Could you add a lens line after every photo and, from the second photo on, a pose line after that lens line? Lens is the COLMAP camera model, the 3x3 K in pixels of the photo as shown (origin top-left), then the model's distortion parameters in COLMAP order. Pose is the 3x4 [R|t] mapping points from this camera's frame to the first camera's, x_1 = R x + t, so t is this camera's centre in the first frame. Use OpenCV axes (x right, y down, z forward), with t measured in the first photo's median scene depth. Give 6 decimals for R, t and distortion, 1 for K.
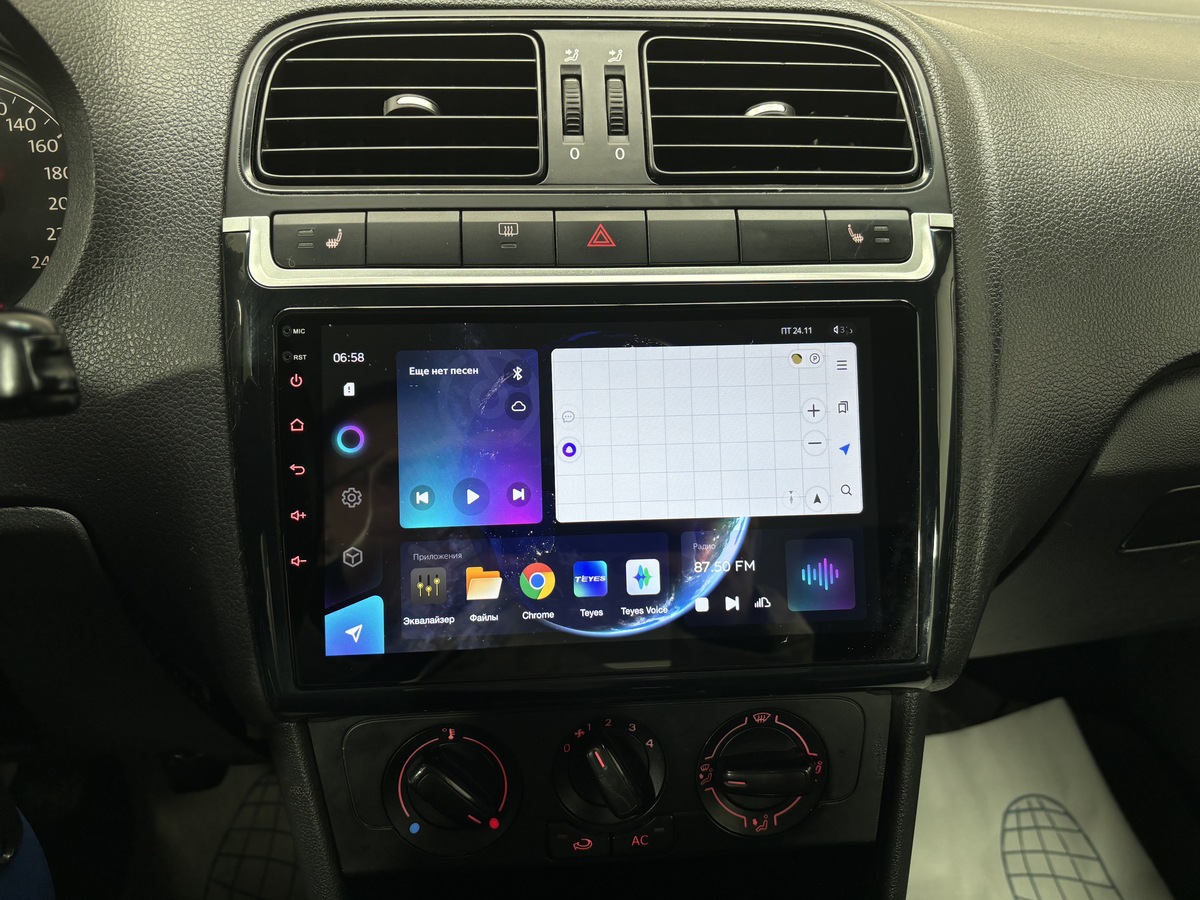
lens RADIAL K [[926.5, 0, 598.0], [0, 926.5, 443.8], [0, 0, 1]] dist [-0.026635, -0.000748]
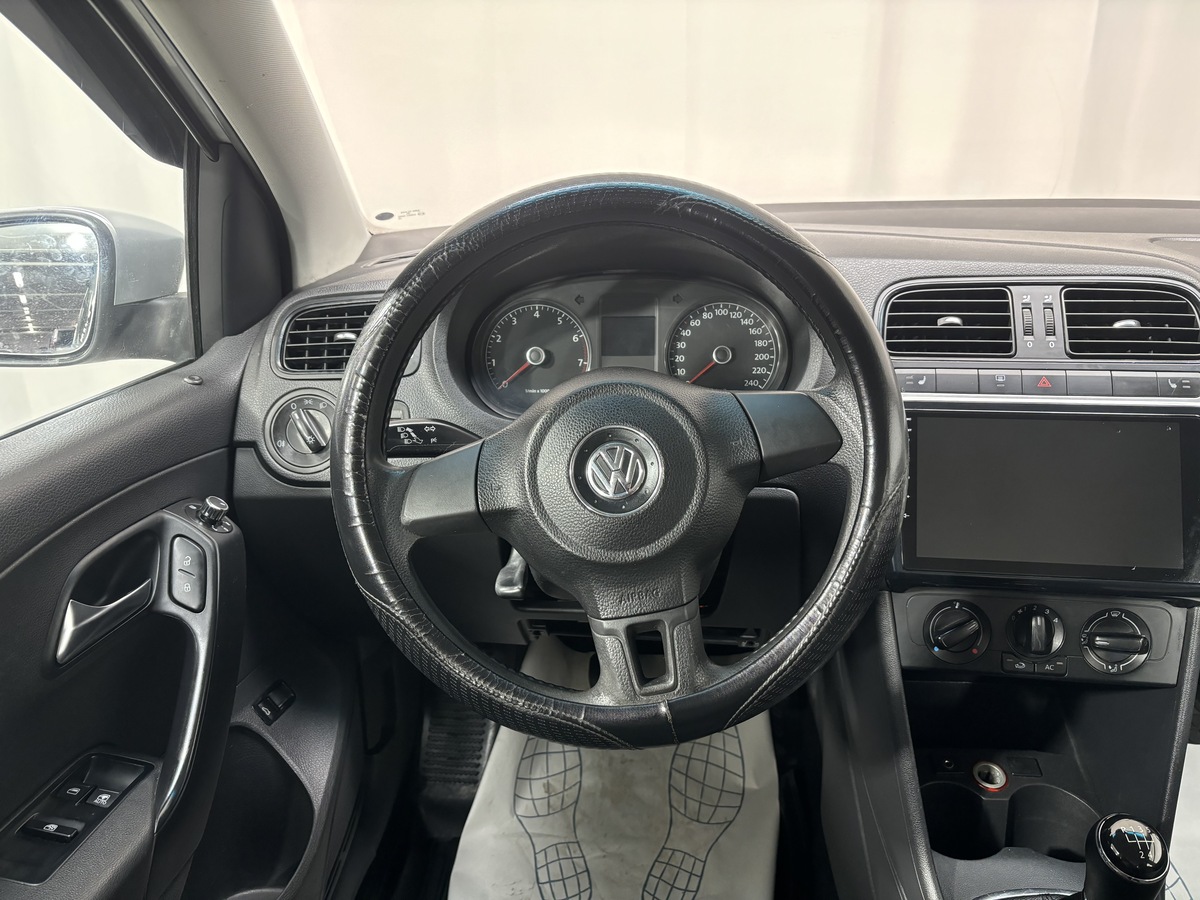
lens RADIAL K [[894.2, 0, 604.1], [0, 894.2, 451.8], [0, 0, 1]] dist [0.041888, -0.062958]
pose [[0.965706, 0.045747, -0.255577, -0.442141], [-0.068688, 0.994298, -0.081564, 0.187364], [0.250389, 0.096322, 0.963342, -1.296700]]
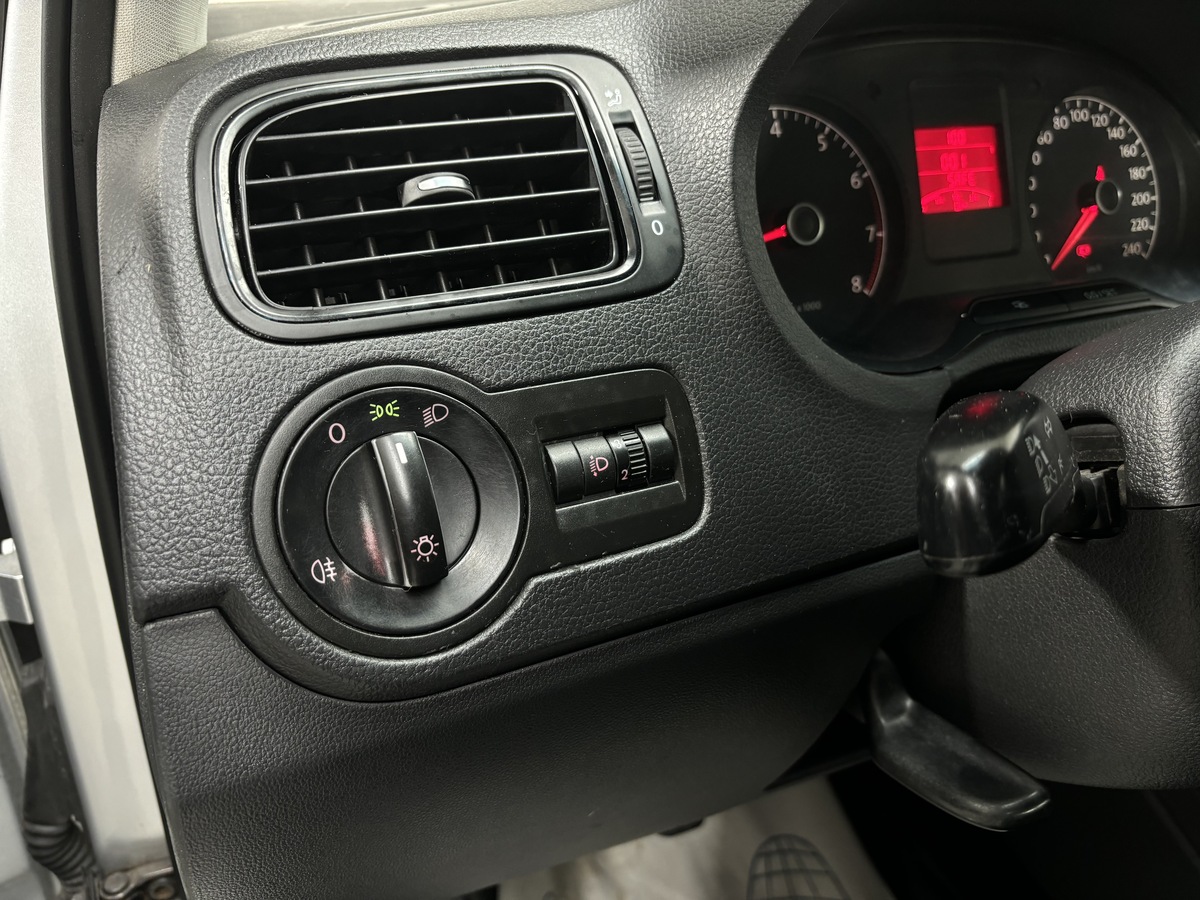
lens RADIAL K [[926.5, 0, 598.0], [0, 926.5, 443.8], [0, 0, 1]] dist [-0.026635, -0.000748]
pose [[0.974599, -0.117895, 0.190415, -1.730025], [0.124726, 0.991895, -0.024252, -0.011023], [-0.186013, 0.047386, 0.981404, -0.007738]]
